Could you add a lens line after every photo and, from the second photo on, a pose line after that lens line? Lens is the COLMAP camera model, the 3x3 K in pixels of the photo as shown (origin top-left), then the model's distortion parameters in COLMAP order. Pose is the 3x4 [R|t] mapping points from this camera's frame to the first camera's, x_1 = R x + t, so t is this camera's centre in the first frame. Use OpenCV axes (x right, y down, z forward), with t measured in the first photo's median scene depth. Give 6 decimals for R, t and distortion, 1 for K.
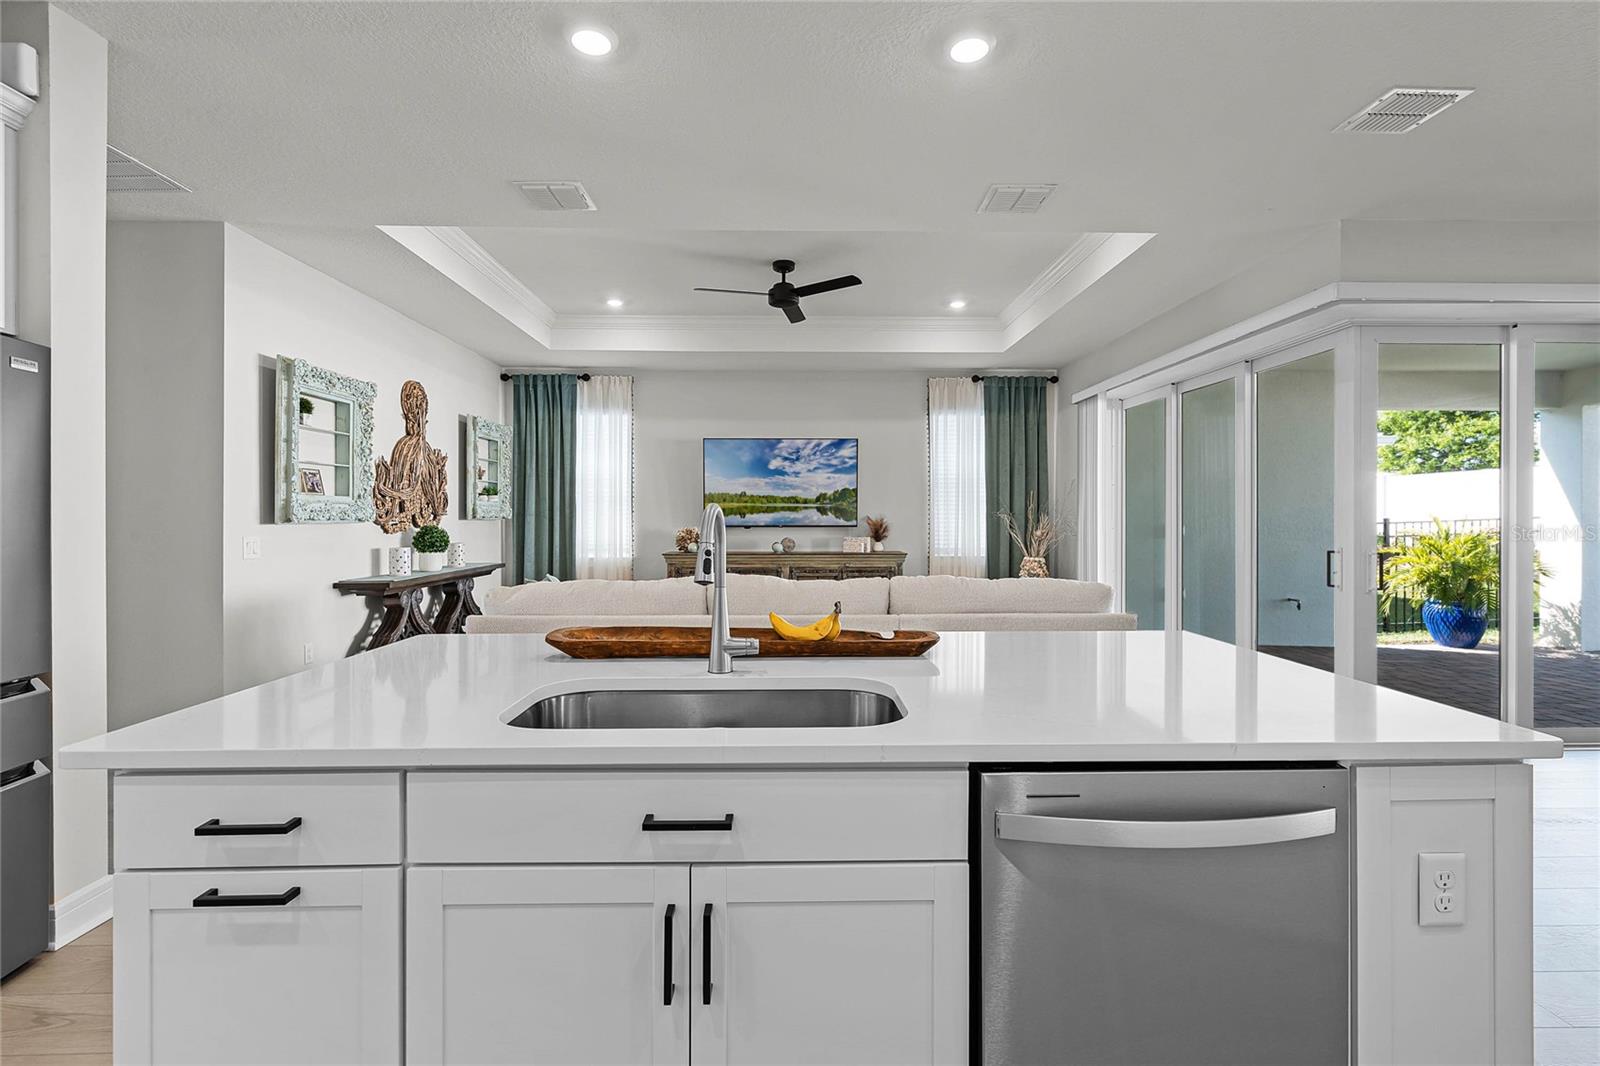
lens RADIAL K [[733.3, 0, 802.3], [0, 733.3, 516.4], [0, 0, 1]] dist [0.001371, -0.000311]
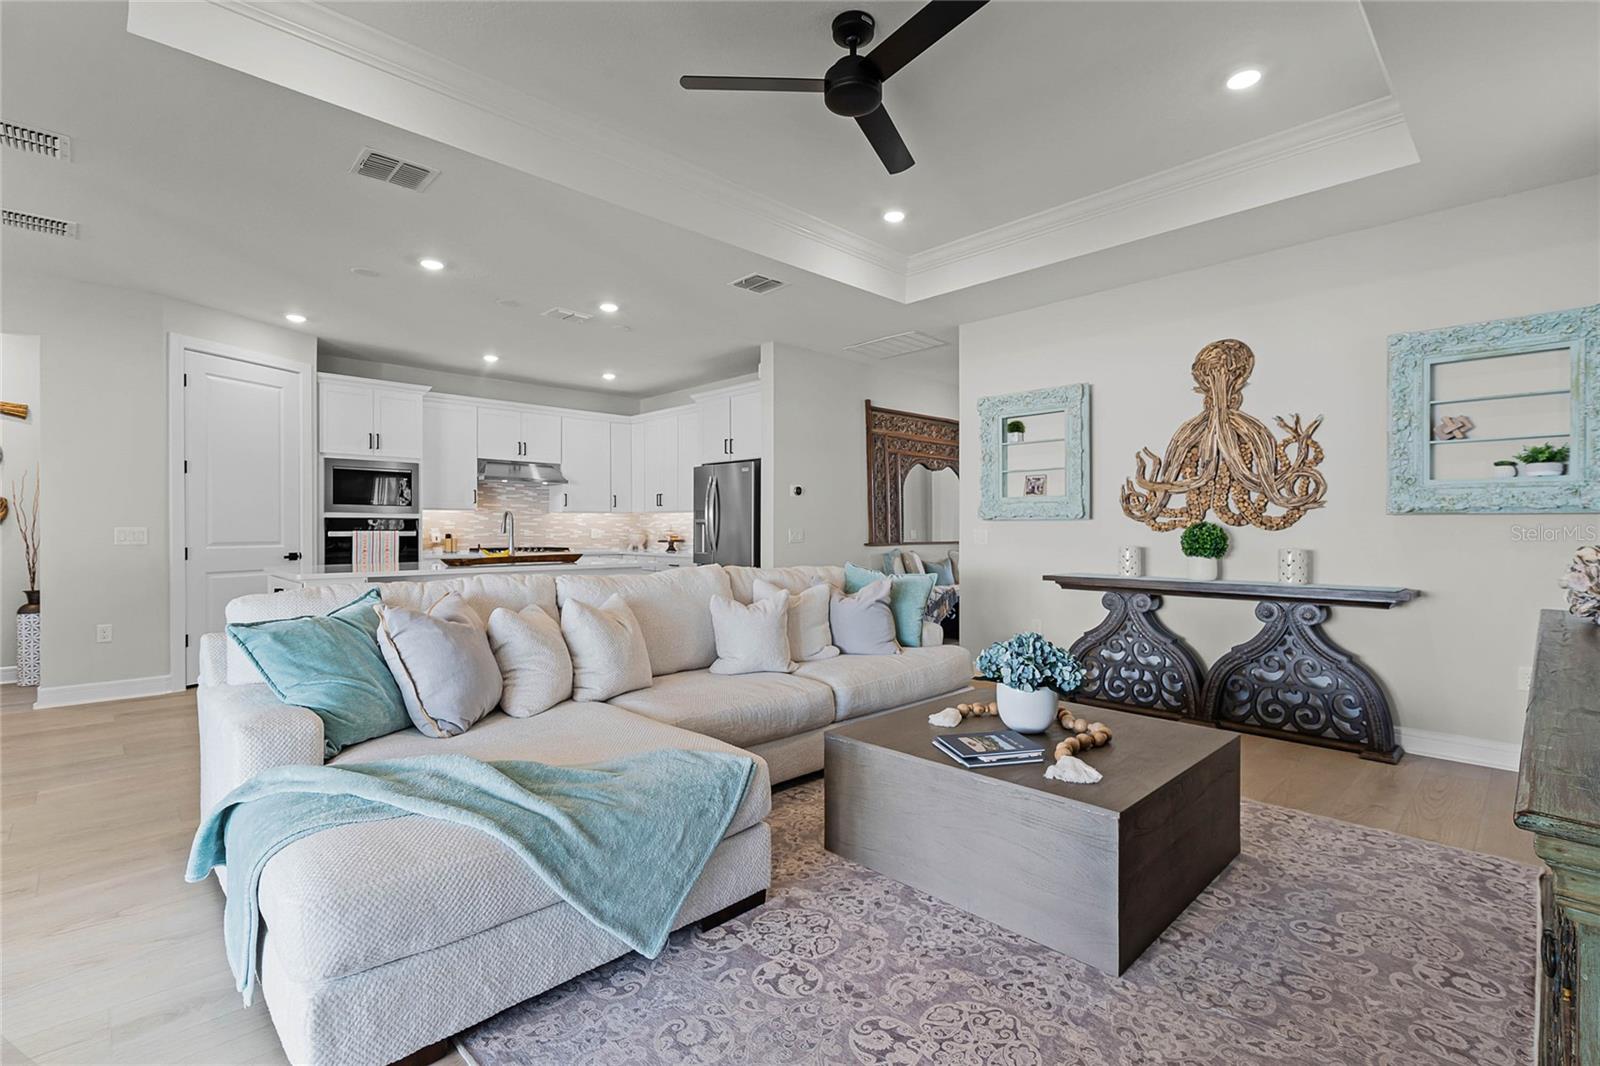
lens RADIAL K [[733.3, 0, 794.6], [0, 733.3, 535.0], [0, 0, 1]] dist [0.001371, -0.000311]
pose [[-0.751908, 0.003837, -0.659257, 0.244274], [-0.001908, 0.999966, 0.007996, 0.014354], [0.659265, 0.007270, -0.751876, 0.963795]]
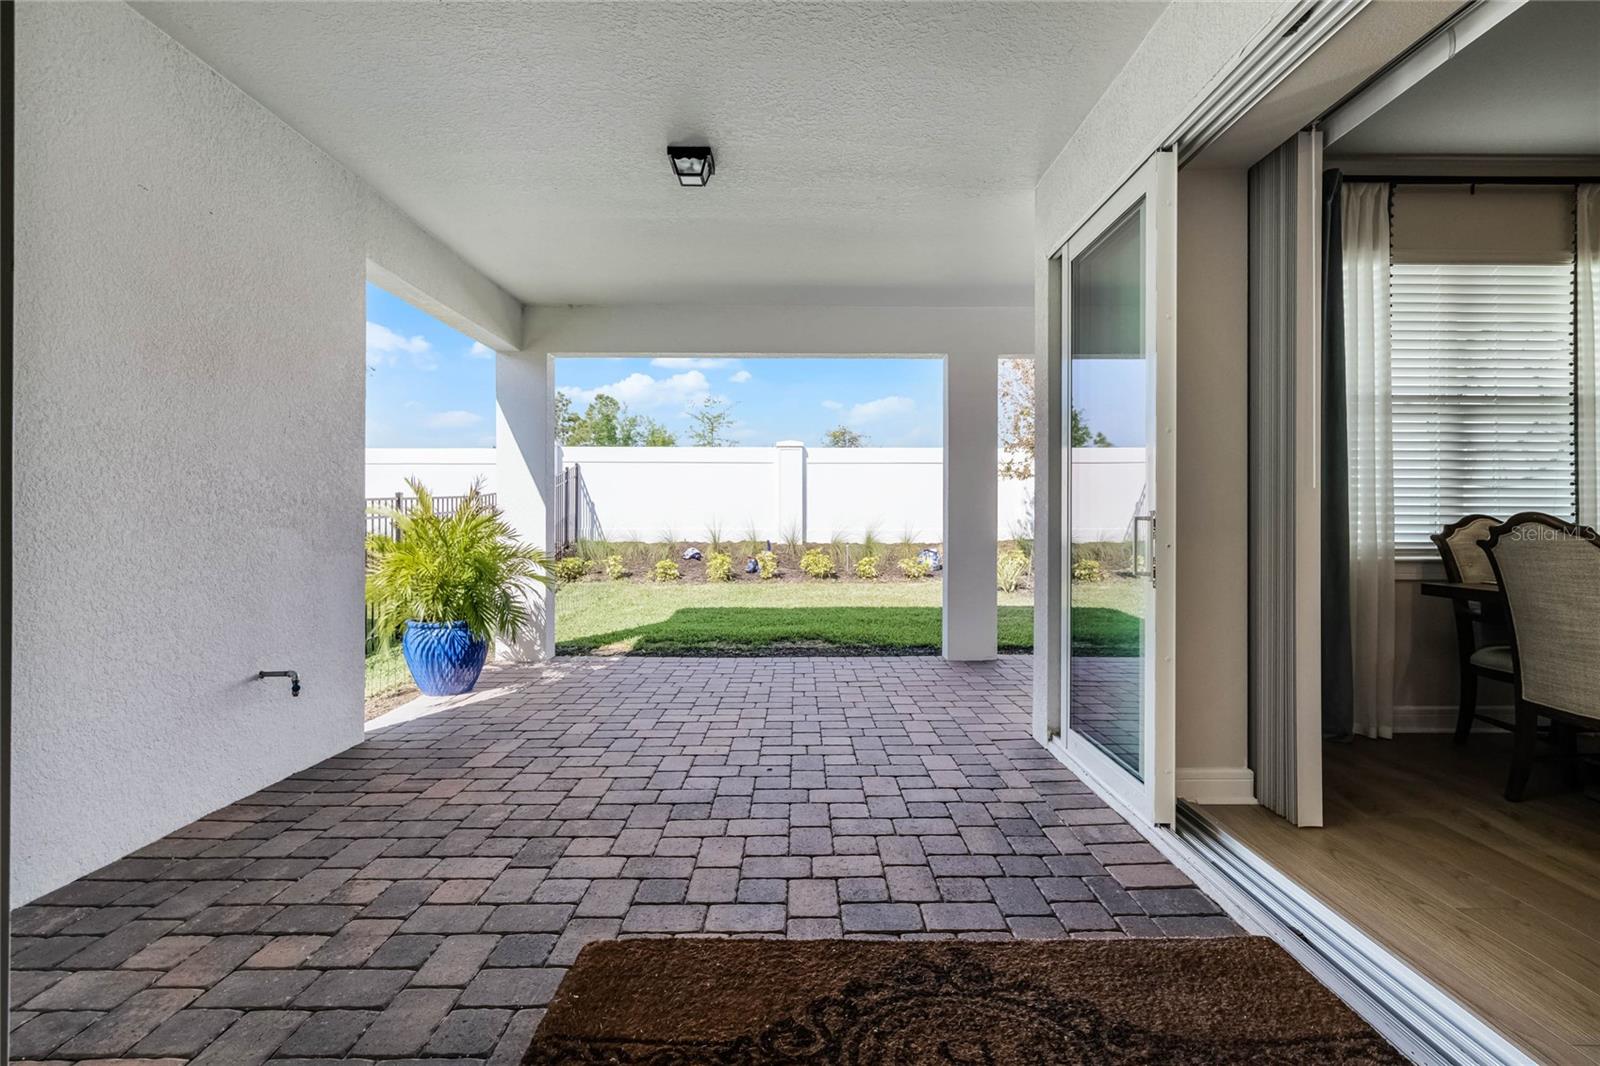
lens RADIAL K [[733.3, 0, 808.2], [0, 733.3, 519.5], [0, 0, 1]] dist [0.001371, -0.000311]
pose [[0.021691, -0.002991, 0.999760, 0.284289], [-0.000815, 0.999995, 0.003010, 0.028444], [-0.999764, -0.000880, 0.021688, 0.725026]]
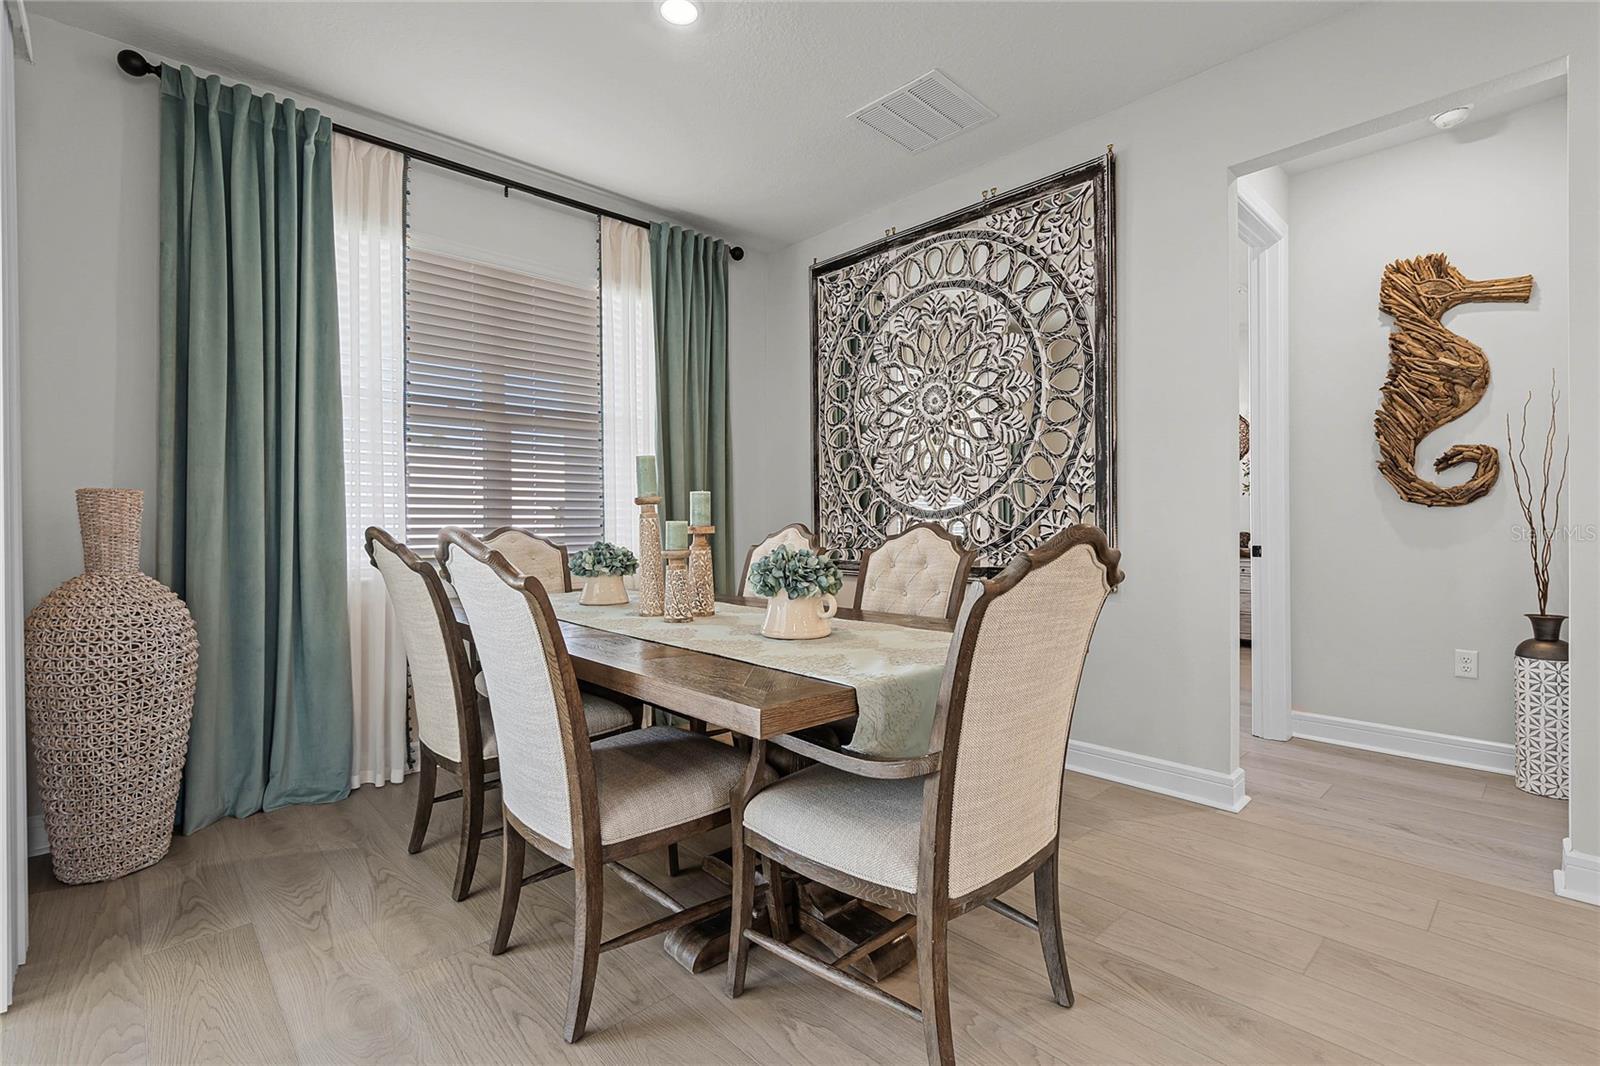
lens RADIAL K [[733.3, 0, 806.4], [0, 733.3, 524.4], [0, 0, 1]] dist [0.001371, -0.000311]
pose [[-0.662813, 0.004764, 0.748770, 0.300361], [0.007959, 0.999968, 0.000682, 0.025840], [-0.748743, 0.006412, -0.662829, 0.464398]]
